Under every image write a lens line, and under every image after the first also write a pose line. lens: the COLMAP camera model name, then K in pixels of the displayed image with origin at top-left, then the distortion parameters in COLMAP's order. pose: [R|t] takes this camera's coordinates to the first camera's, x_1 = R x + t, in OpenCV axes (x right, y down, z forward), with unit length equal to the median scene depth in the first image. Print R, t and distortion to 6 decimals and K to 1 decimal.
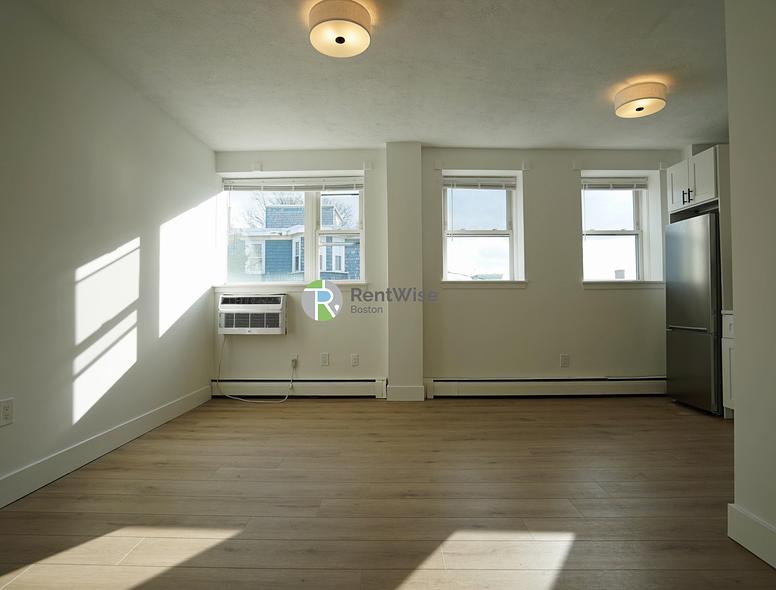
lens RADIAL K [[419.0, 0, 388.0], [0, 419.0, 295.0], [0, 0, 1]] dist [-0.066929, -0.000048]
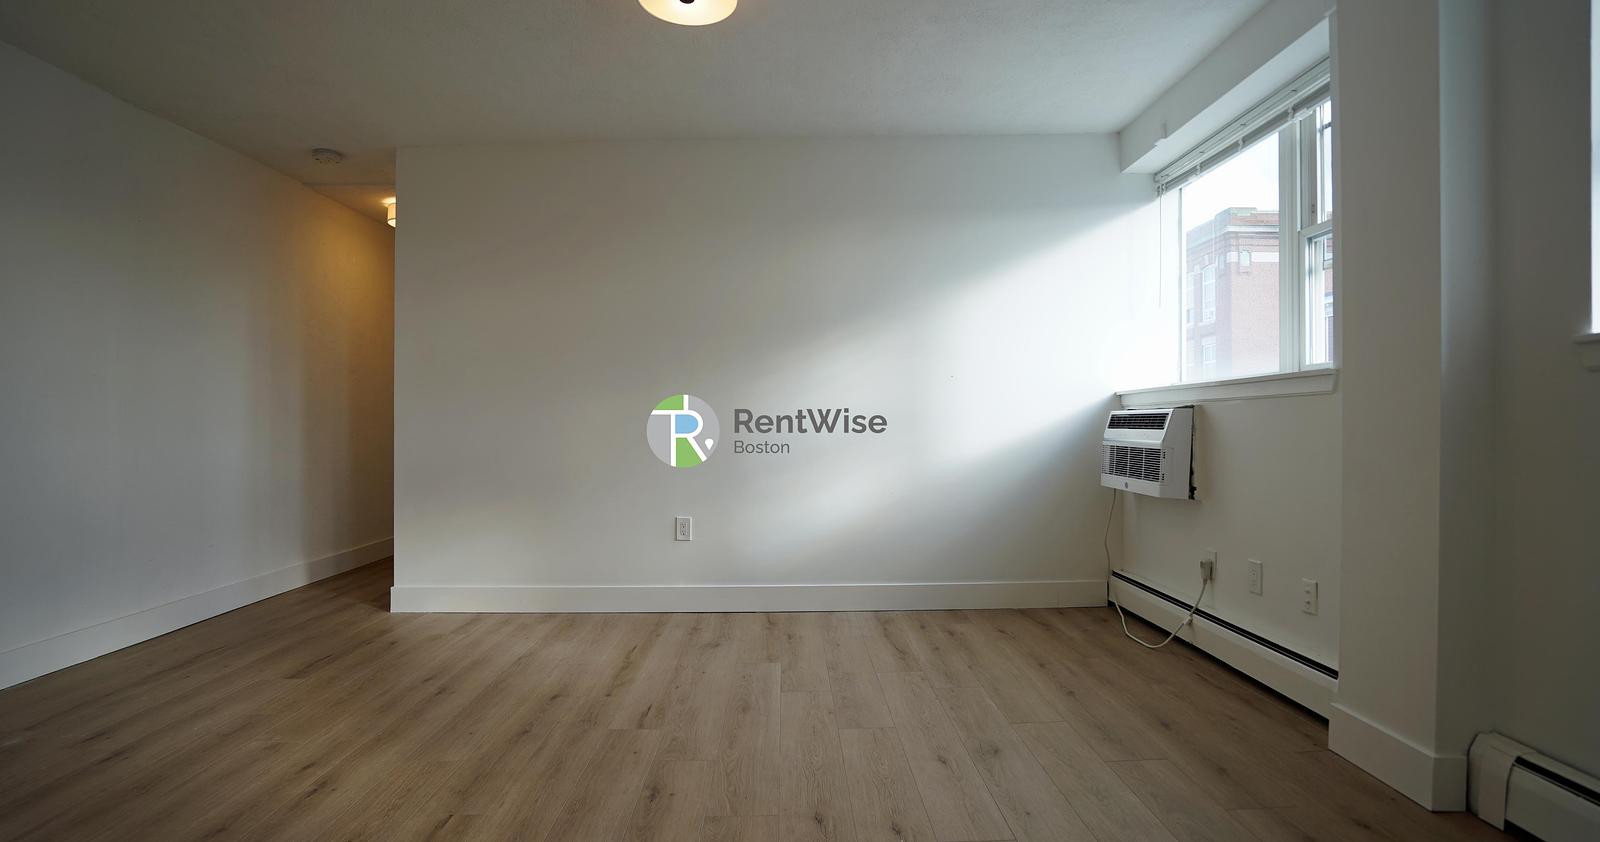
lens RADIAL K [[740.5, 0, 800.0], [0, 740.5, 421.0], [0, 0, 1]] dist [-0.046708, 0.000076]
pose [[0.020358, 0.002930, -0.999788, 0.664538], [0.029683, 0.999553, 0.003533, -0.002298], [0.999352, -0.029749, 0.020262, 0.777160]]
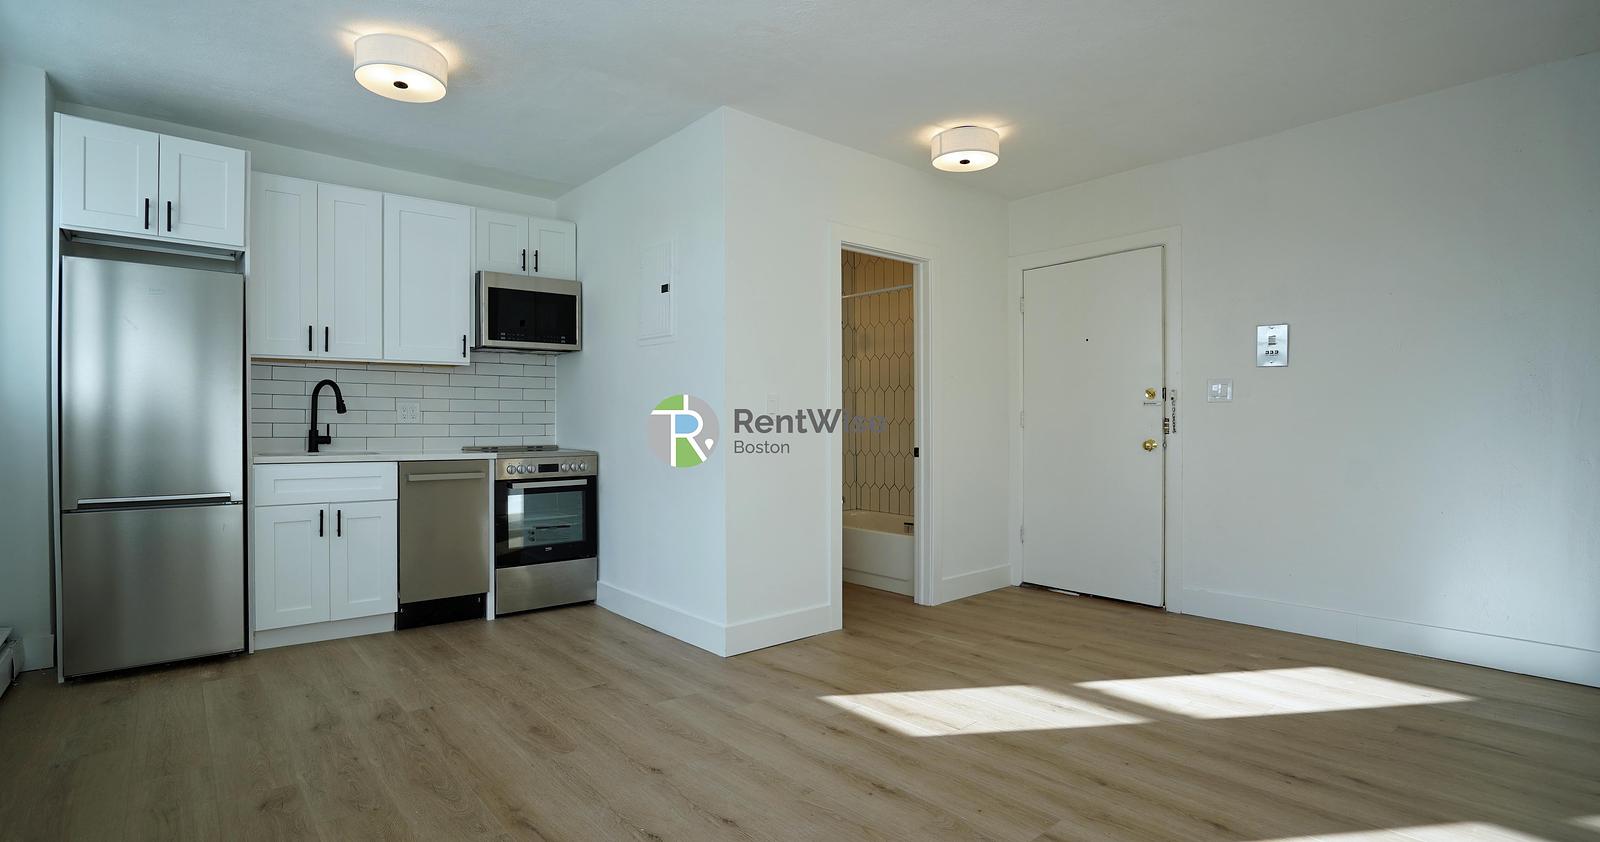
lens RADIAL K [[740.5, 0, 800.0], [0, 740.5, 421.0], [0, 0, 1]] dist [-0.046708, 0.000076]
pose [[-0.655486, 0.004659, 0.755193, -0.421903], [-0.013829, 0.999739, -0.018171, -0.003633], [-0.755081, -0.022354, -0.655251, 1.156006]]
